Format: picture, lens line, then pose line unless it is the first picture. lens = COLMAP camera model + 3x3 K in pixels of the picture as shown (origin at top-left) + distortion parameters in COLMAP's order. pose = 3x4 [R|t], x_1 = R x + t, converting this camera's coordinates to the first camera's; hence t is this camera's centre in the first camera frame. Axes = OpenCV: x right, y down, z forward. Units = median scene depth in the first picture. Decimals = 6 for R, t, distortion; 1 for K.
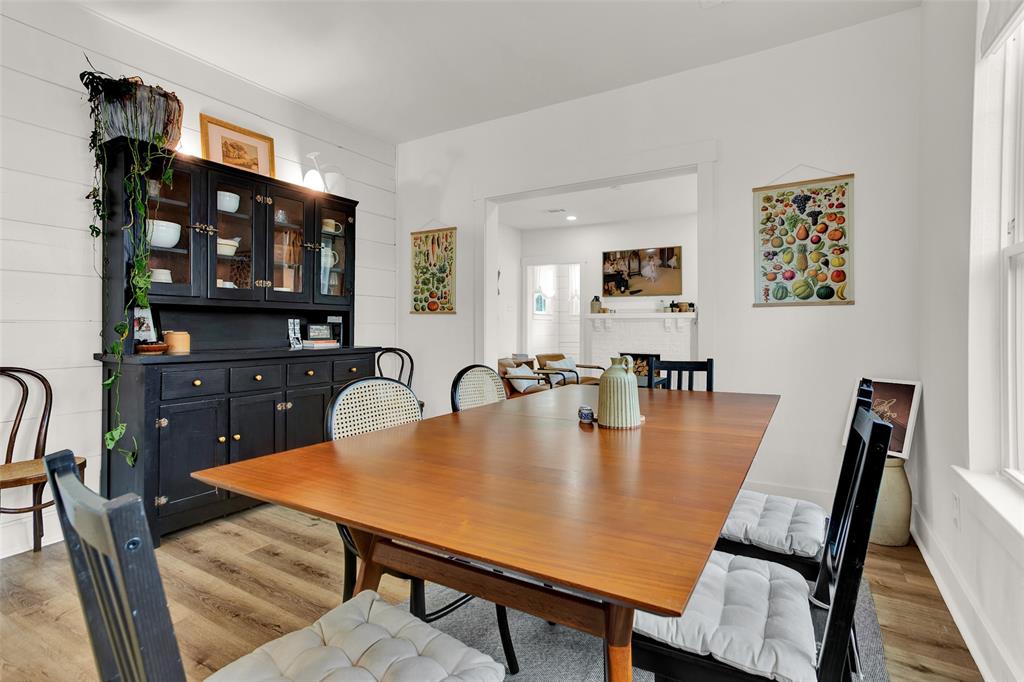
lens RADIAL K [[495.4, 0, 513.4], [0, 495.4, 330.6], [0, 0, 1]] dist [-0.087406, 0.065580]
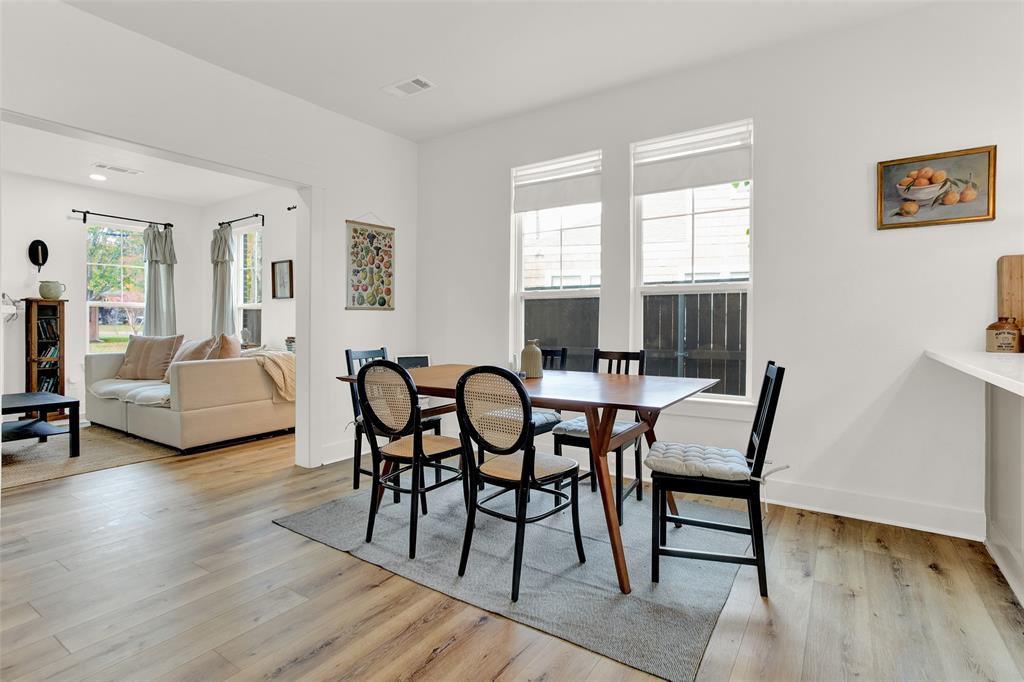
lens RADIAL K [[495.9, 0, 513.0], [0, 495.9, 326.0], [0, 0, 1]] dist [-0.027413, 0.017277]
pose [[0.047488, -0.005774, 0.998855, -0.332771], [0.010897, 0.999927, 0.005262, -0.002304], [-0.998812, 0.010635, 0.047547, 0.194444]]
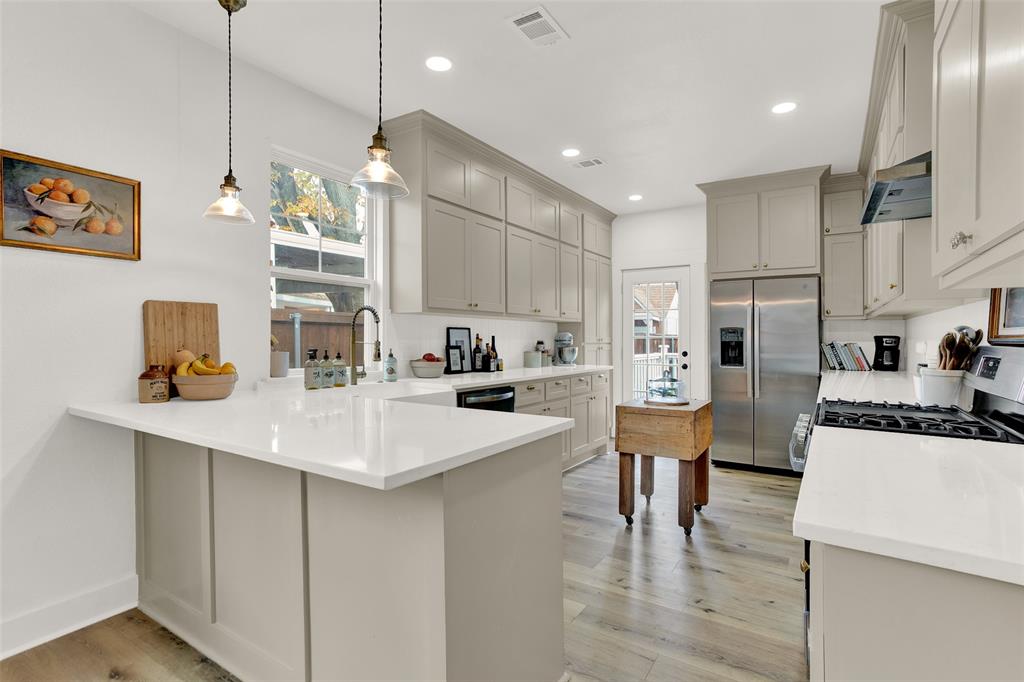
lens RADIAL K [[500.8, 0, 511.6], [0, 500.8, 346.2], [0, 0, 1]] dist [-0.005061, -0.000013]
pose [[-0.999673, -0.003625, 0.025331, -0.228648], [-0.002965, 0.999656, 0.026064, -0.023817], [-0.025416, 0.025980, -0.999339, 0.197009]]
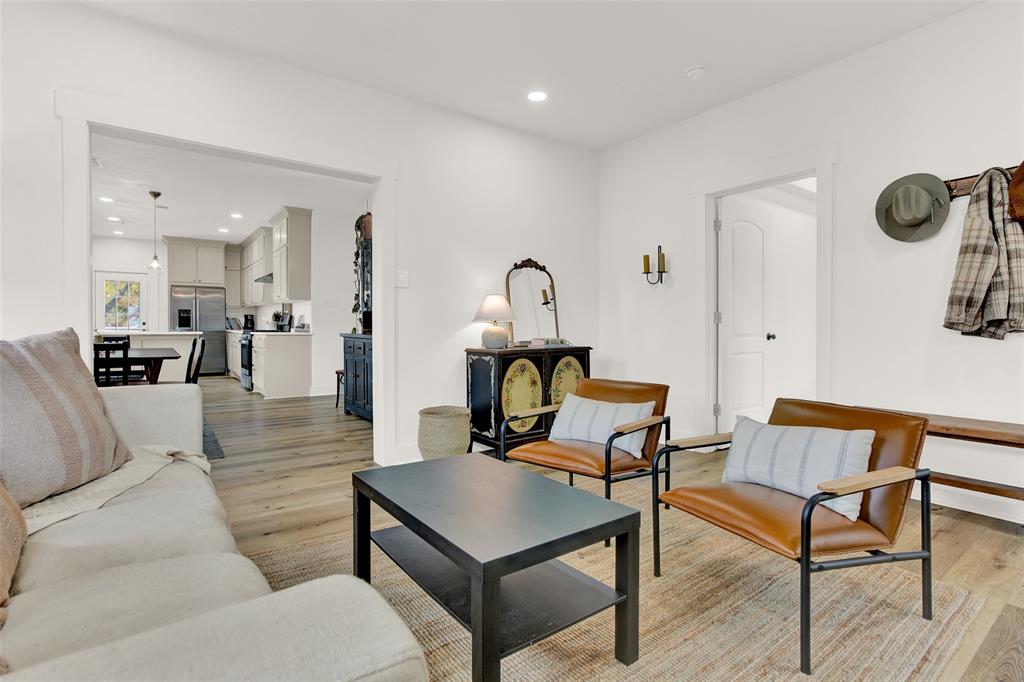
lens RADIAL K [[503.4, 0, 541.2], [0, 503.4, 332.6], [0, 0, 1]] dist [-0.040150, -0.000201]
pose [[-0.349754, 0.006846, -0.936817, 0.393228], [-0.011836, 0.999861, 0.011726, 0.002891], [0.936767, 0.015190, -0.349624, 0.888221]]
